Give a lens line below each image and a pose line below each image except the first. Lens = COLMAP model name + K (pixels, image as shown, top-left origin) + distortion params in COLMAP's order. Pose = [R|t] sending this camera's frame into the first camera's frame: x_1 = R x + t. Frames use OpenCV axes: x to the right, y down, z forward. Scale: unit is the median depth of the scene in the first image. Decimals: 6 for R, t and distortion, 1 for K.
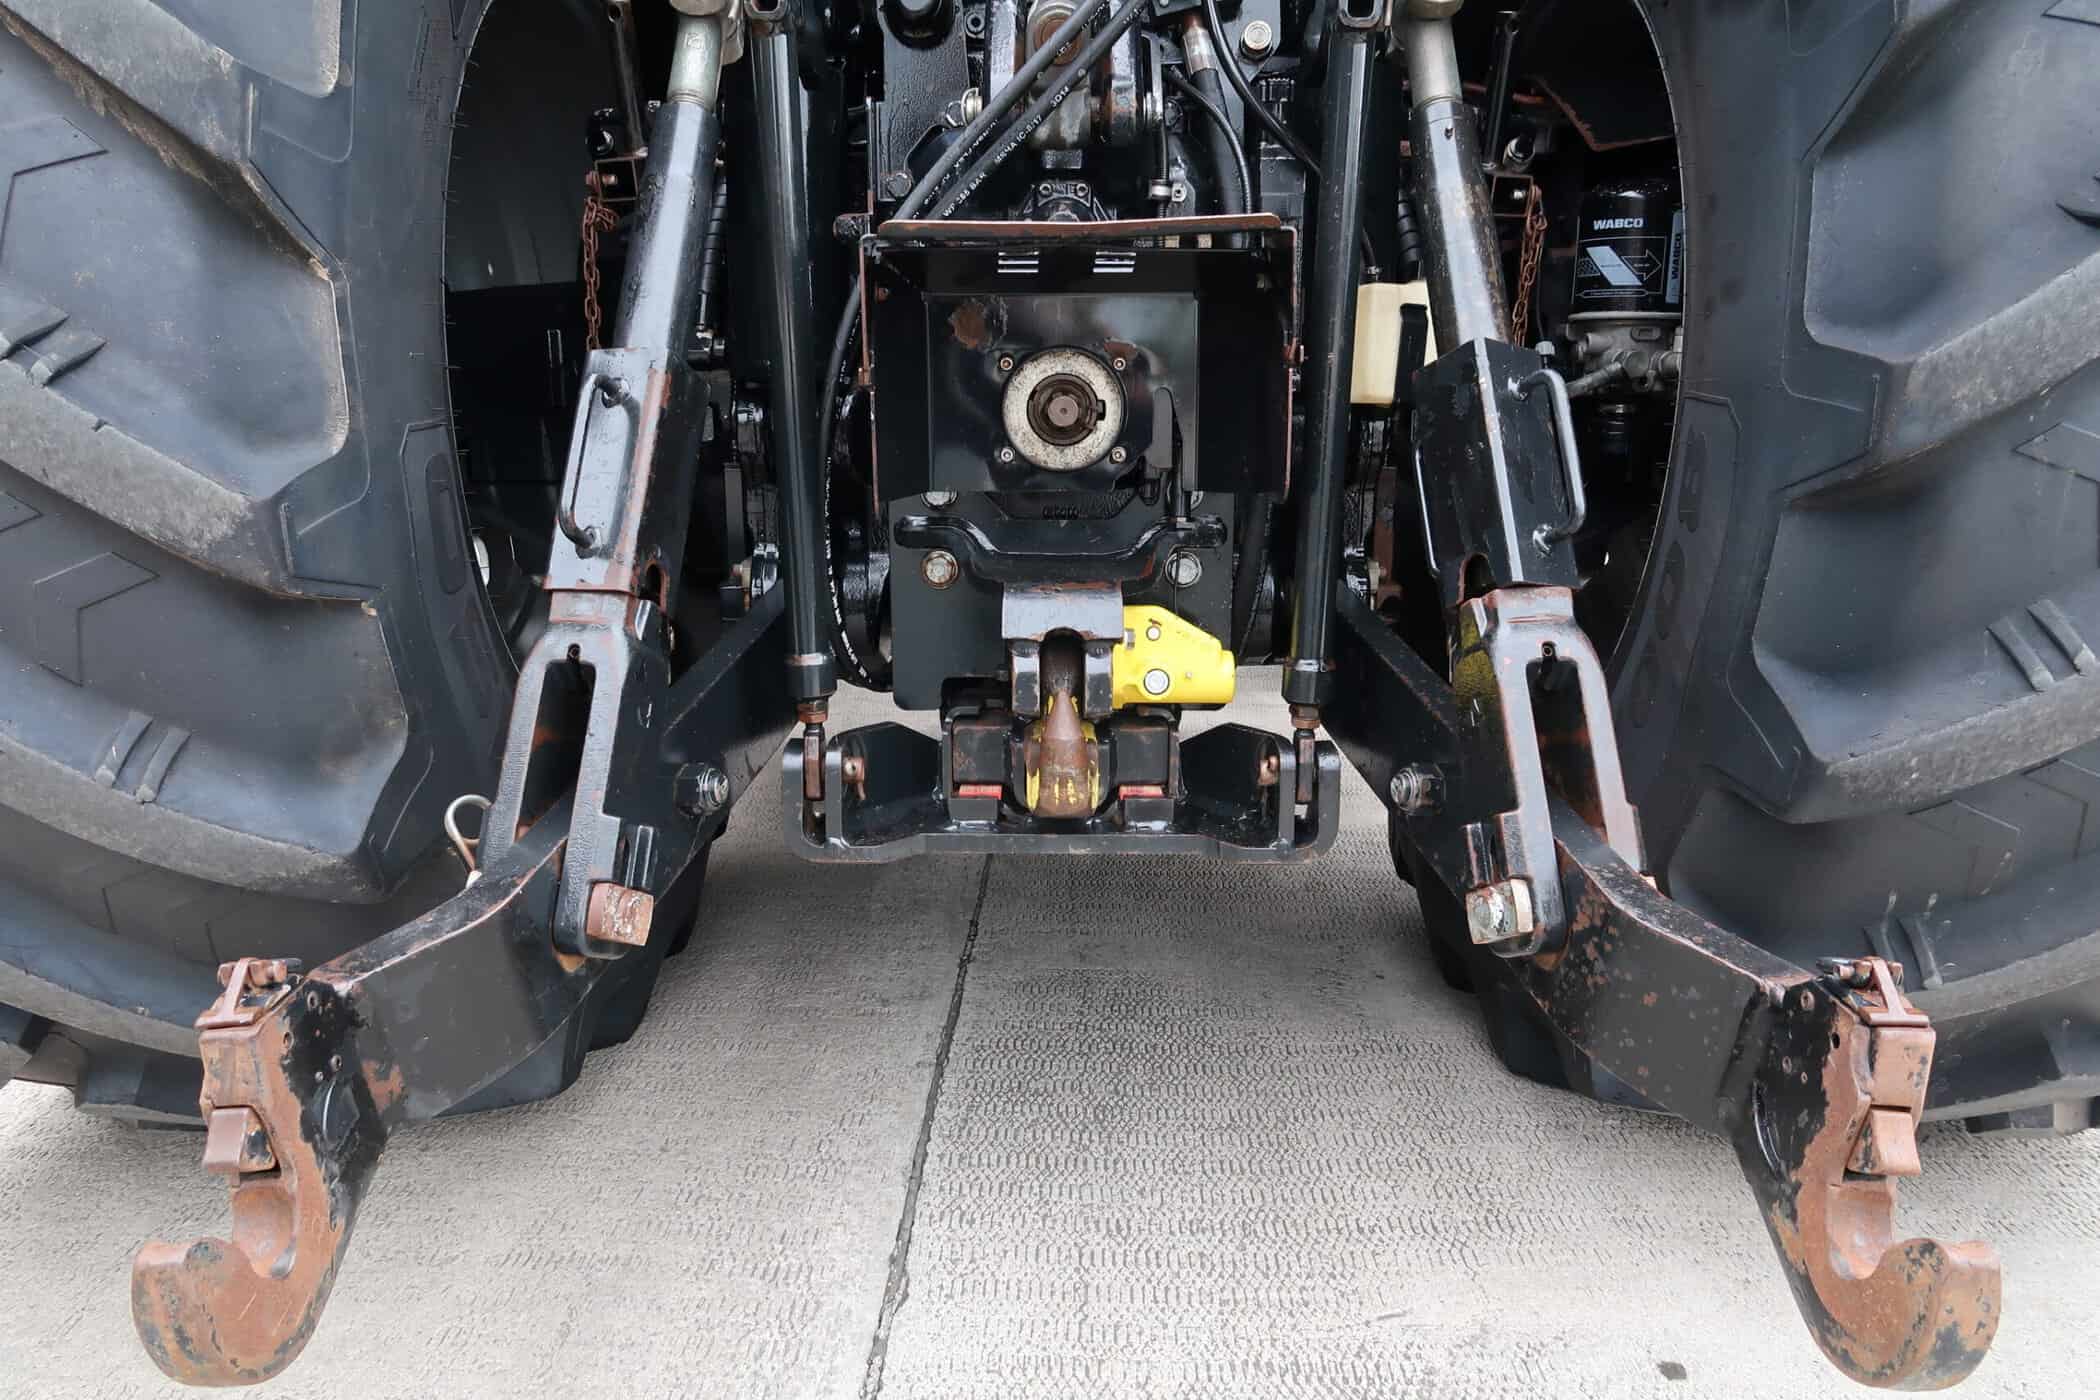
lens RADIAL K [[1436.7, 0, 1043.4], [0, 1436.7, 695.9], [0, 0, 1]] dist [-0.028058, 0.004555]
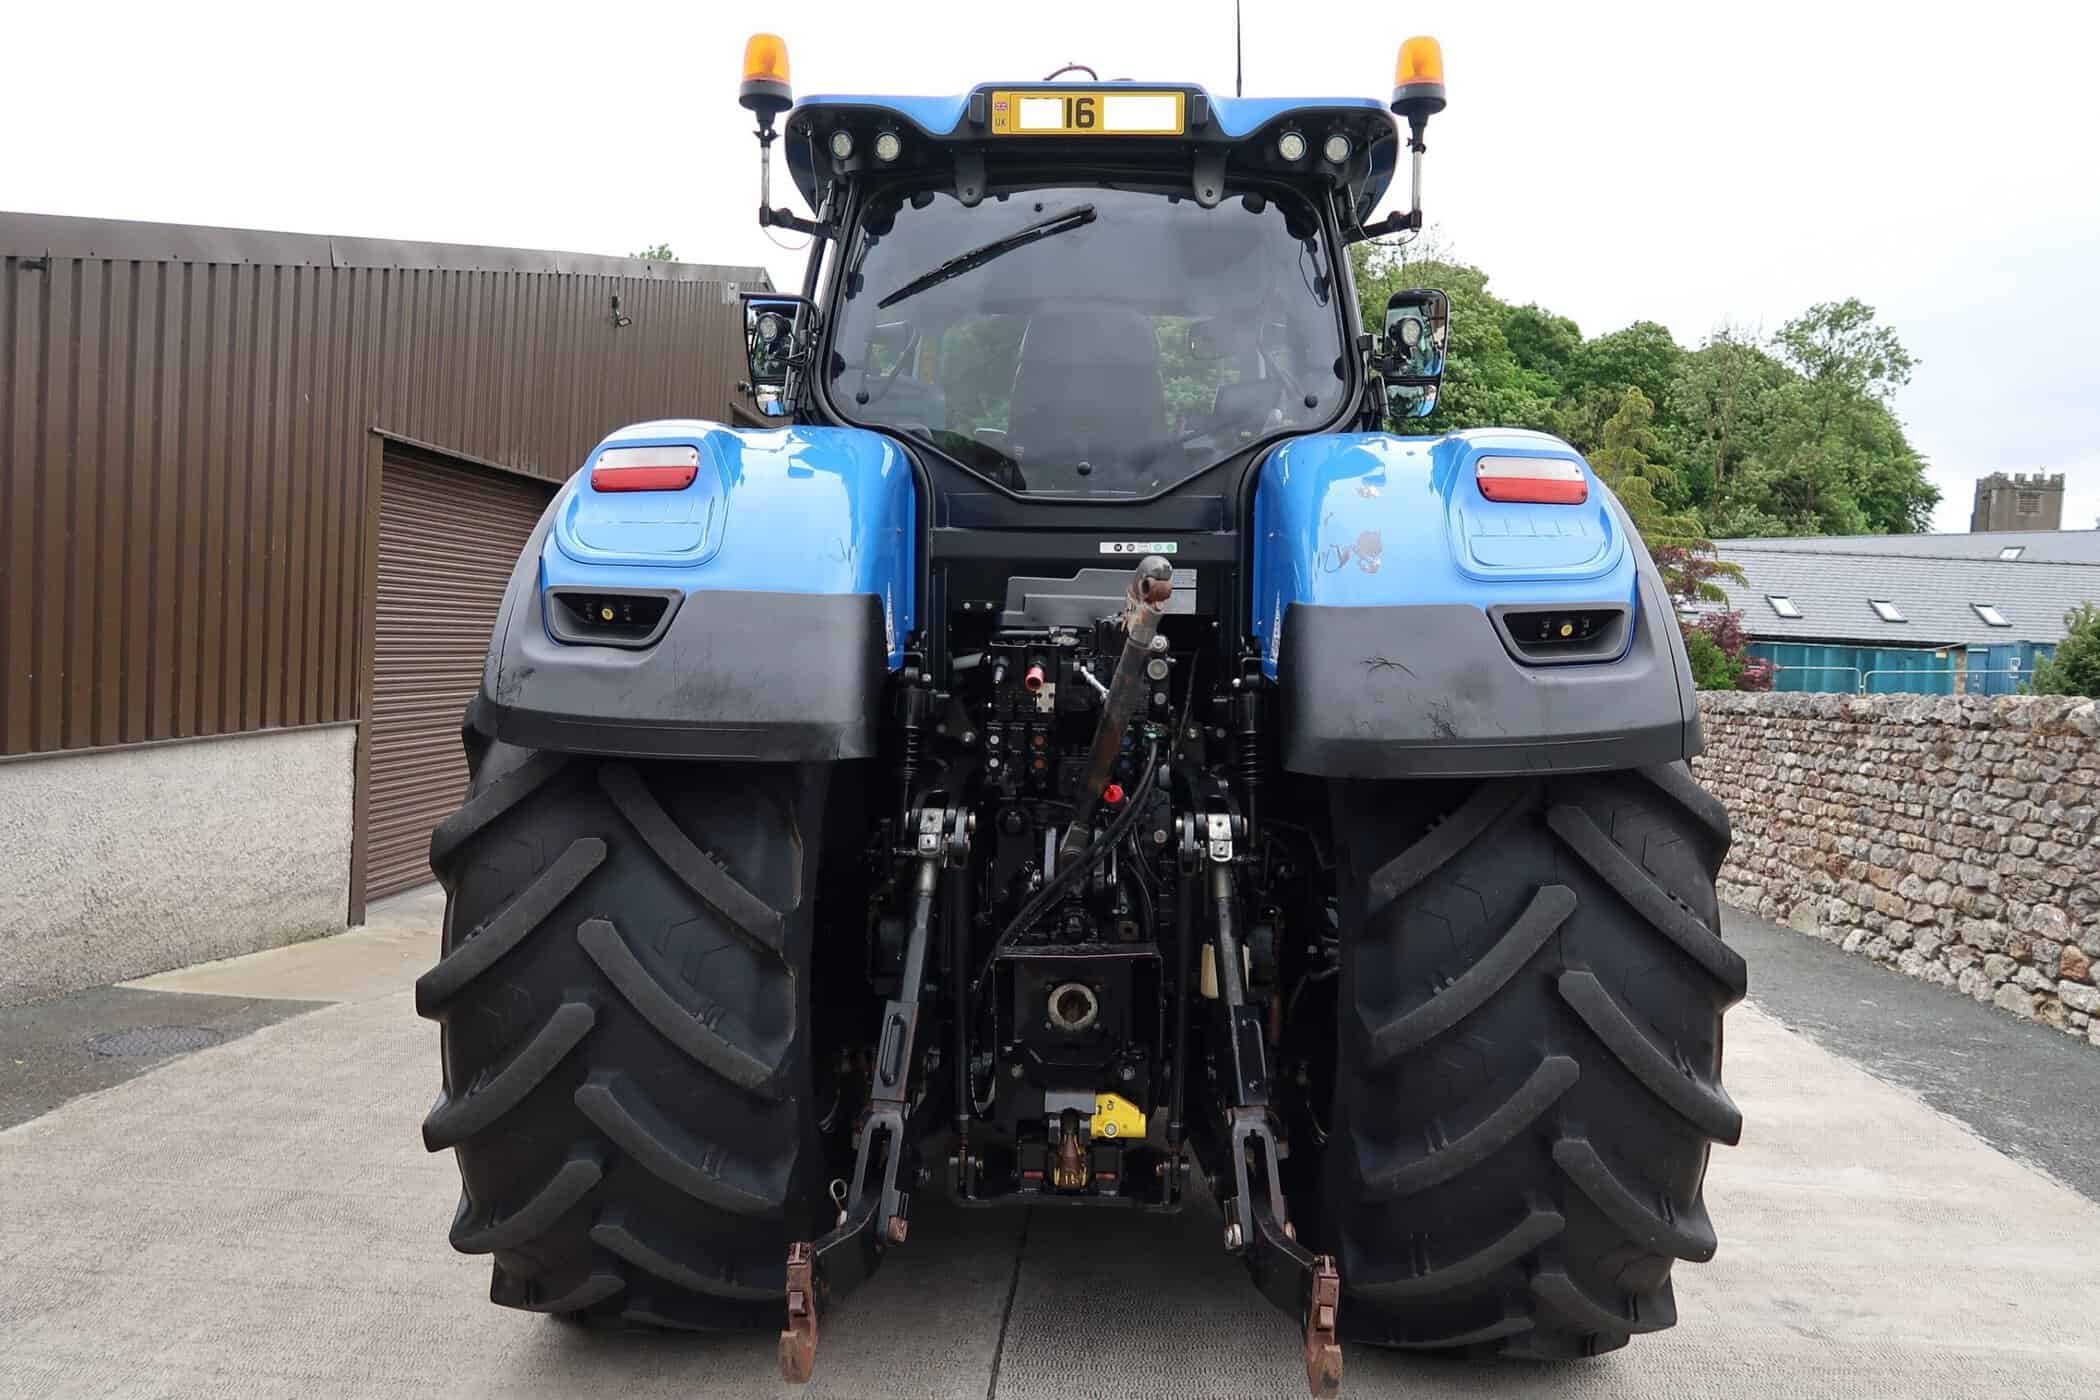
lens RADIAL K [[1436.7, 0, 1043.4], [0, 1436.7, 695.9], [0, 0, 1]] dist [-0.028058, 0.004555]
pose [[0.999481, 0.014057, -0.028987, 0.027354], [-0.019696, 0.978662, -0.204530, -0.221814], [0.025494, 0.204995, 0.978431, -1.430566]]
